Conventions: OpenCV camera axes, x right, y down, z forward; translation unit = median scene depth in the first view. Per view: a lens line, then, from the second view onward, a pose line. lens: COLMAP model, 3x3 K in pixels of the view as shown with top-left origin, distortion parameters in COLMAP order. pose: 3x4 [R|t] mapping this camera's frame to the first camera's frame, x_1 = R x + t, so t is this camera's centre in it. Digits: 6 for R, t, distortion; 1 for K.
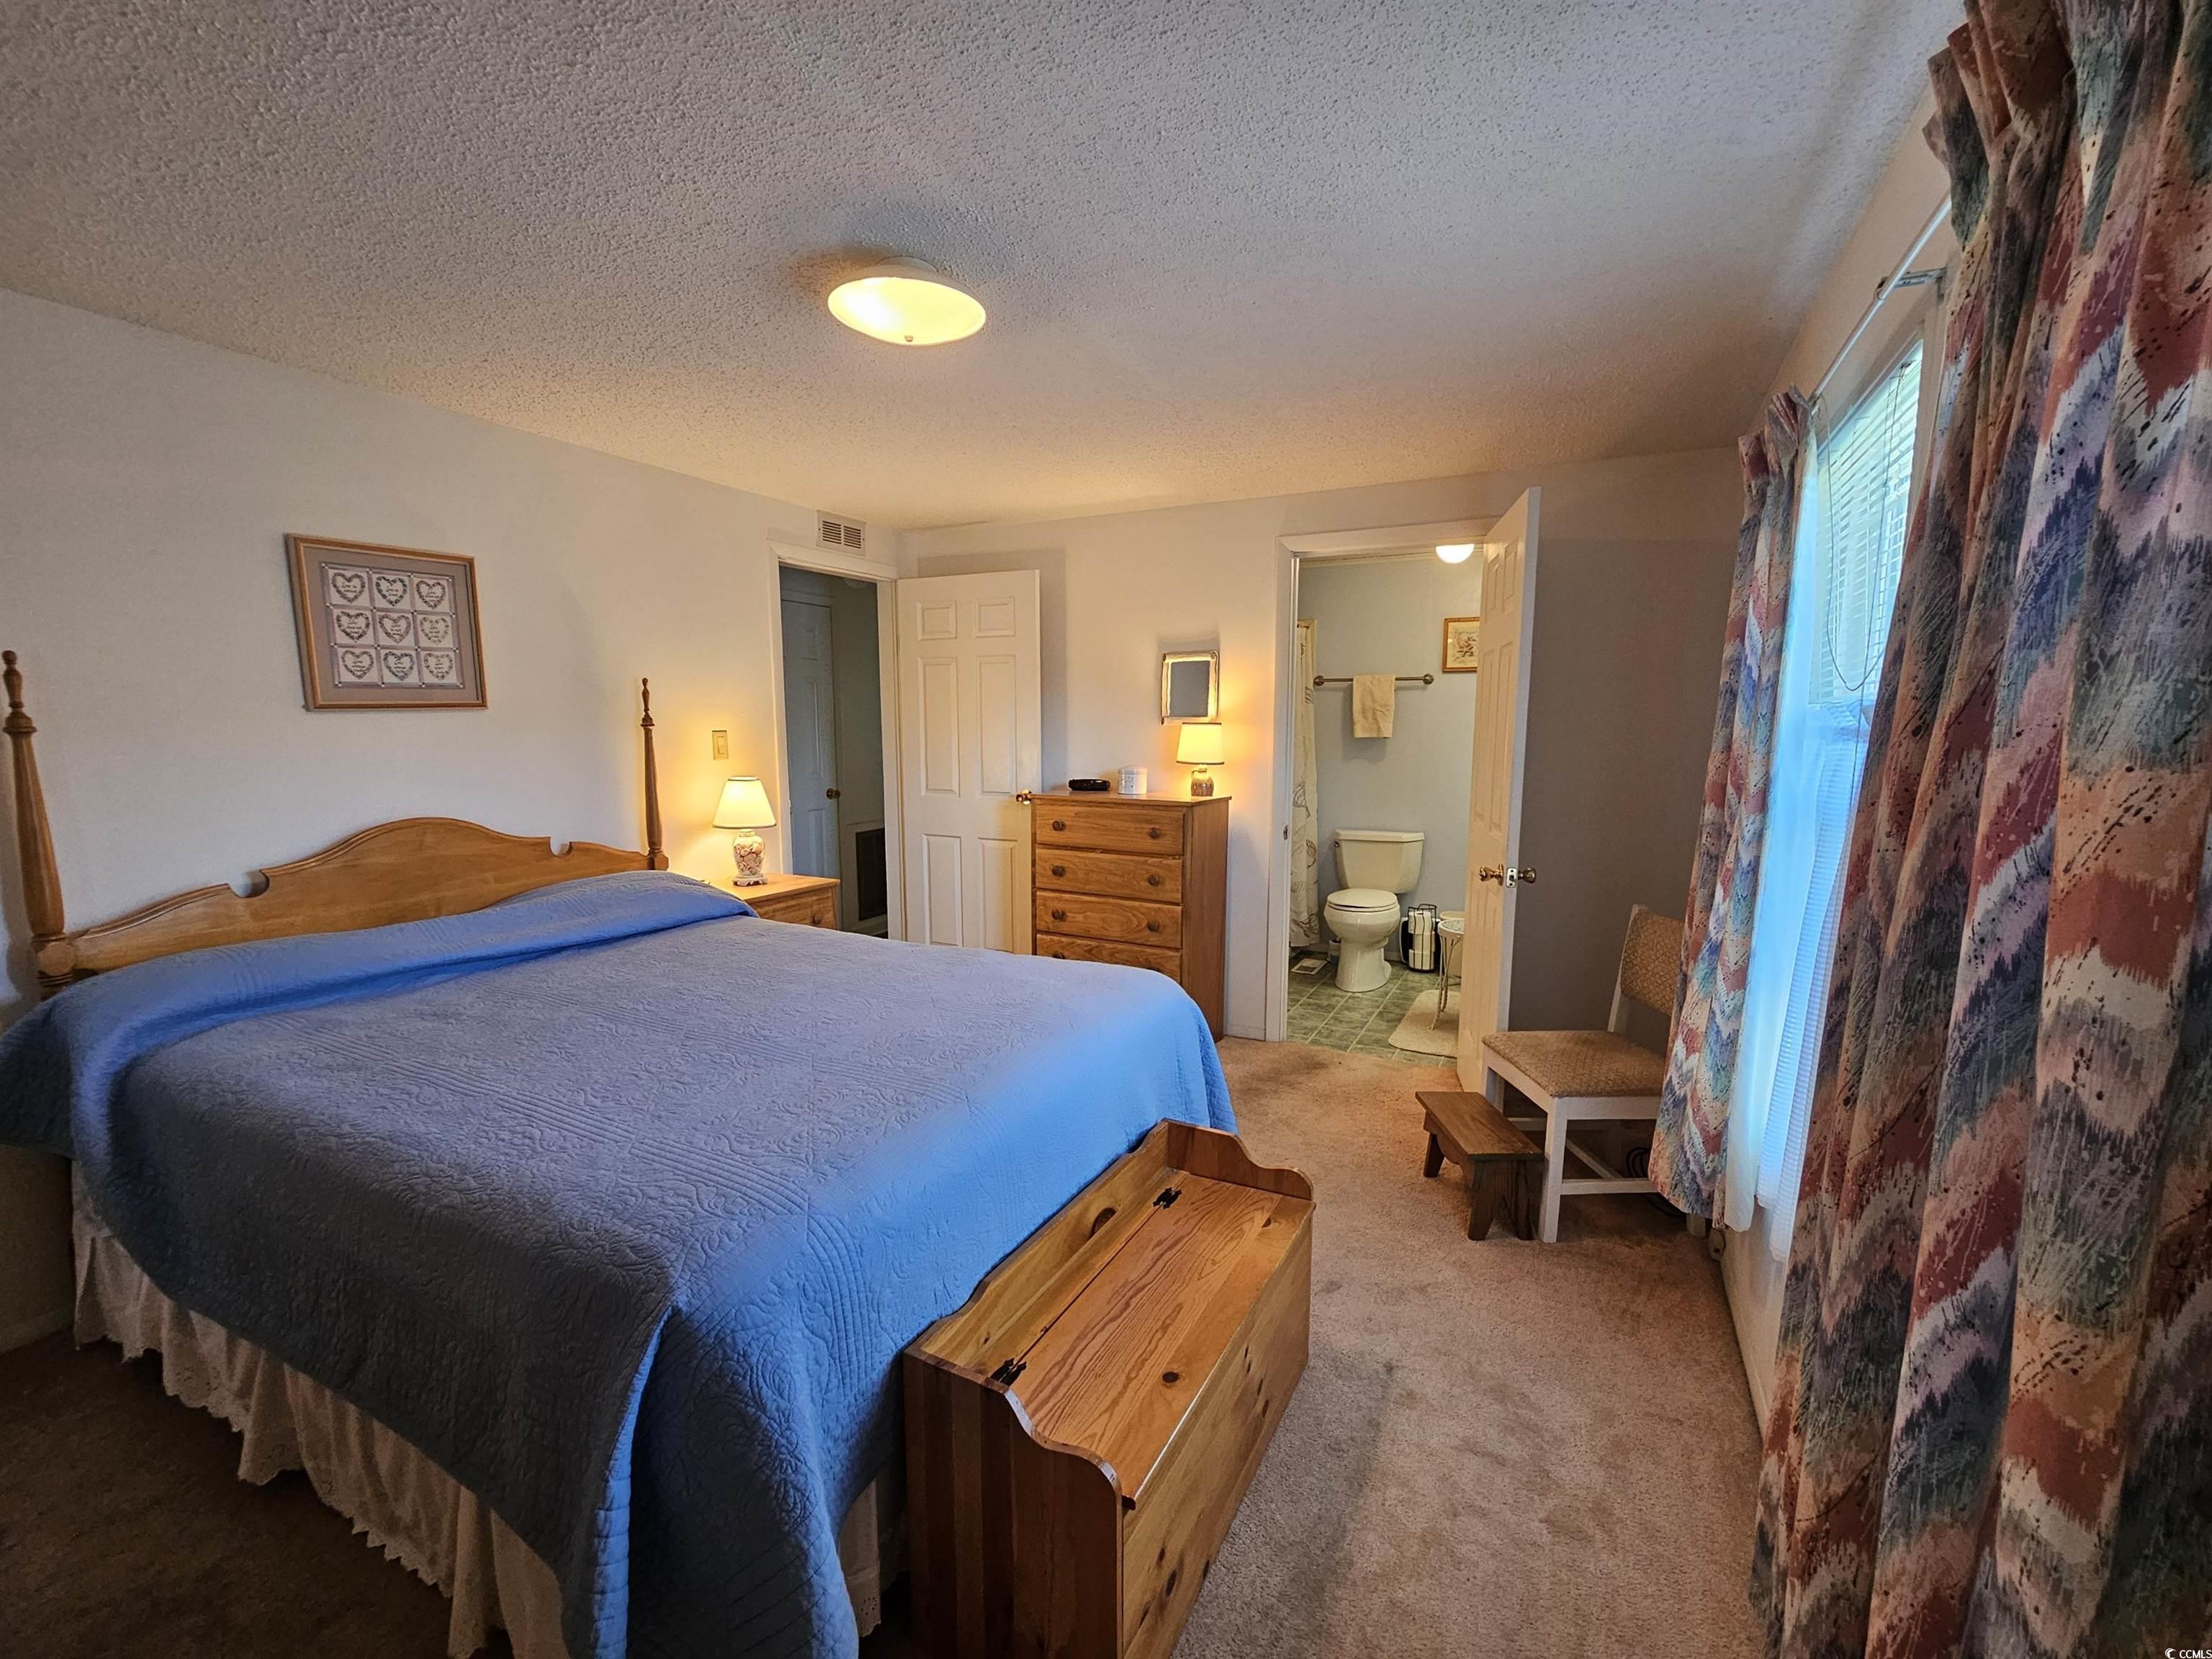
lens RADIAL K [[907.4, 0, 1107.2], [0, 907.4, 827.2], [0, 0, 1]] dist [0.005102, 0.000790]
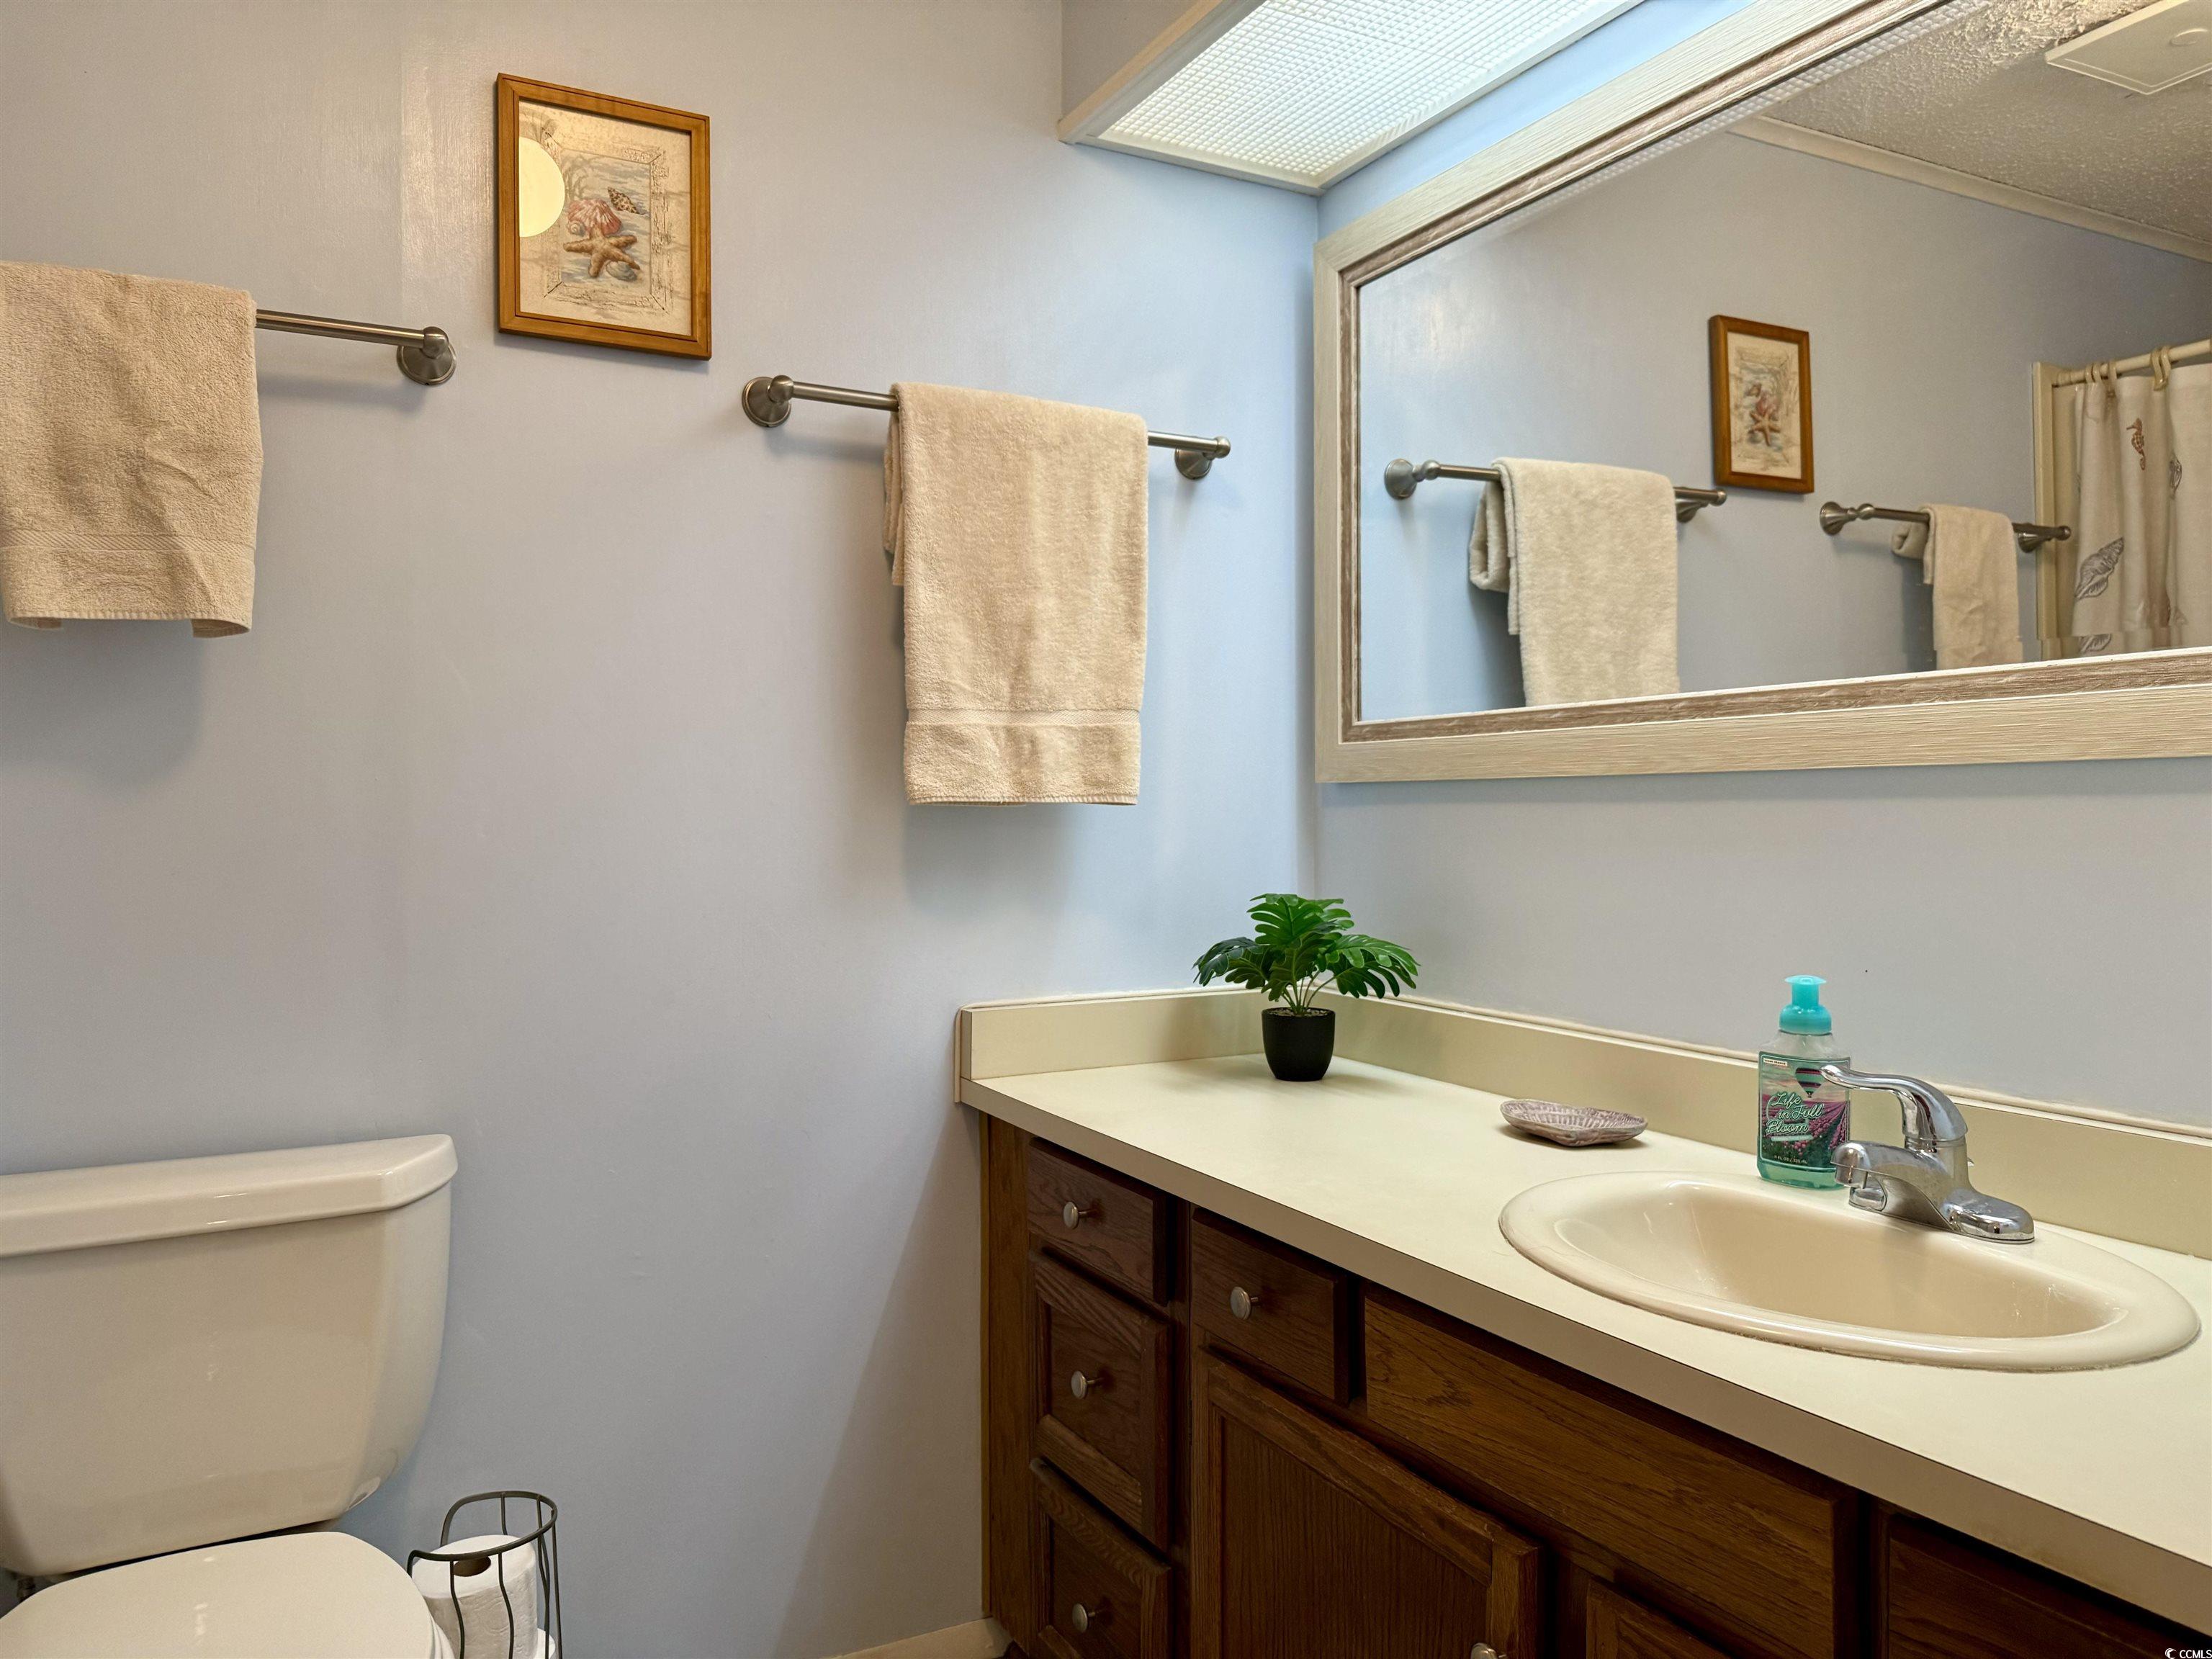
lens RADIAL K [[1536.1, 0, 1103.1], [0, 1536.1, 816.9], [0, 0, 1]] dist [0.051195, -0.061382]
pose [[0.547659, -0.000392, 0.836702, 0.235222], [0.121378, 0.989459, -0.078983, -0.027364], [-0.827851, 0.144813, 0.541933, 1.118550]]
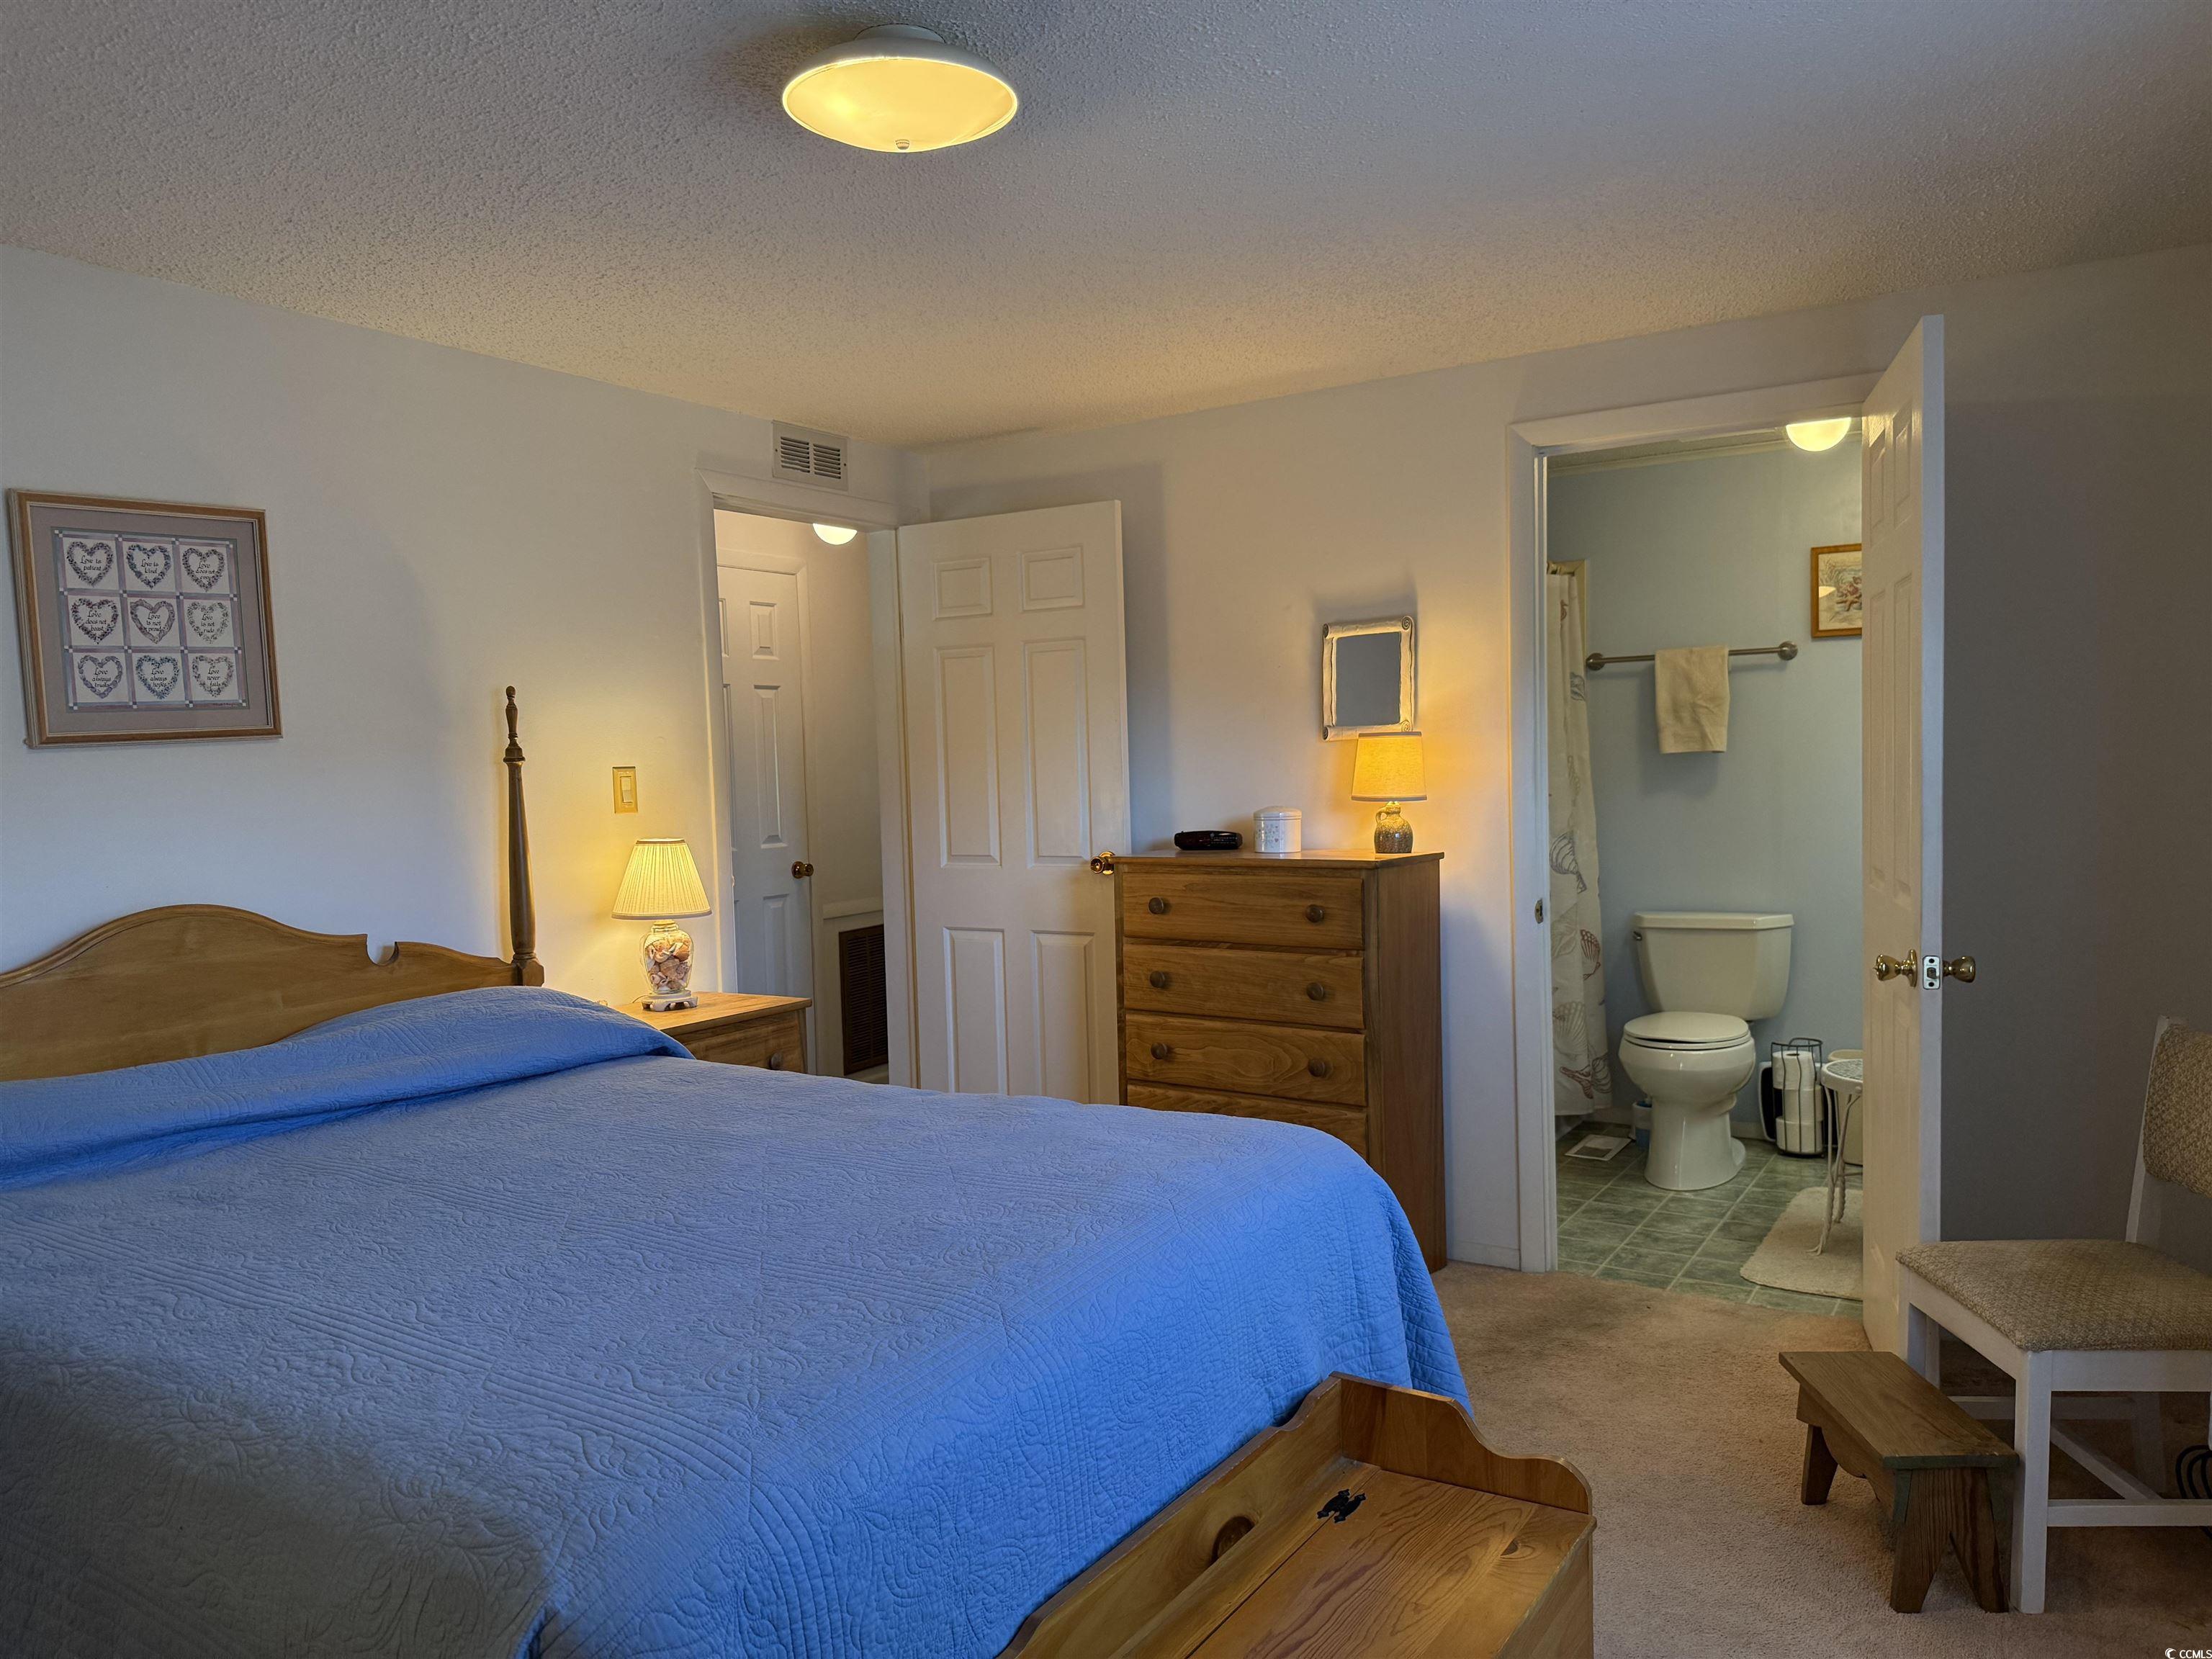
lens RADIAL K [[1536.1, 0, 1115.4], [0, 1536.1, 840.9], [0, 0, 1]] dist [0.051195, -0.061382]
pose [[0.995144, -0.025394, -0.095101, 0.021447], [0.018770, 0.997376, -0.069913, 0.033009], [0.096627, 0.067788, 0.993010, -0.045707]]
